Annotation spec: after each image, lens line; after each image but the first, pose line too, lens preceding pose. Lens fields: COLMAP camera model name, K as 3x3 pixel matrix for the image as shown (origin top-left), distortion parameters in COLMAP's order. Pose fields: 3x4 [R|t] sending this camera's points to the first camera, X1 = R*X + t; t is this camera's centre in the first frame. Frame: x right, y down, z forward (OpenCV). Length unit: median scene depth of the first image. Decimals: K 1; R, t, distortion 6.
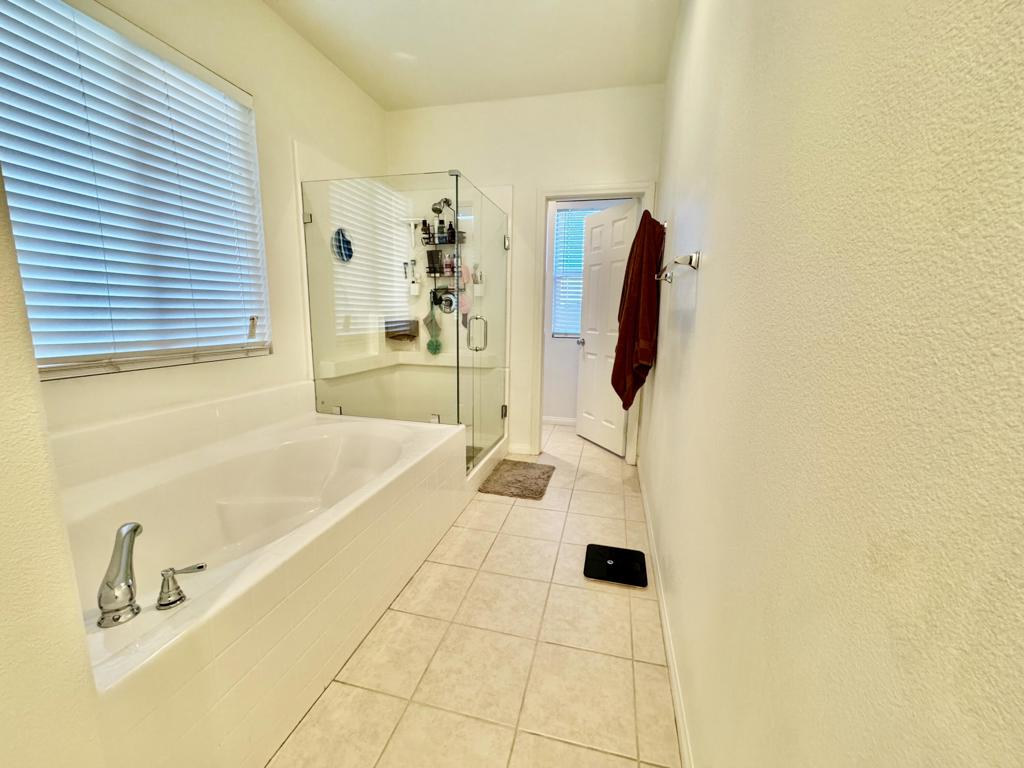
lens RADIAL K [[411.3, 0, 512.0], [0, 411.3, 384.0], [0, 0, 1]] dist [-0.000077, -0.000028]
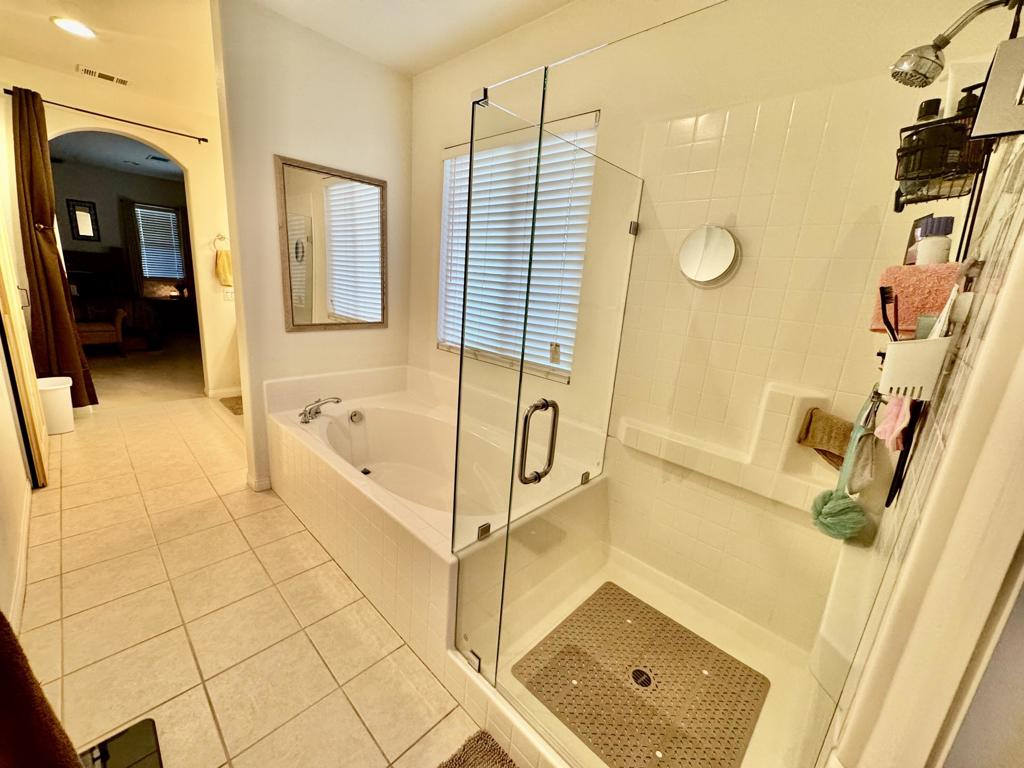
lens RADIAL K [[411.3, 0, 512.0], [0, 411.3, 384.0], [0, 0, 1]] dist [-0.000077, -0.000028]
pose [[-0.493653, 0.157601, -0.855259, 0.342486], [-0.229225, 0.925085, 0.302776, -0.374007], [0.838905, 0.345513, -0.420545, 1.442424]]
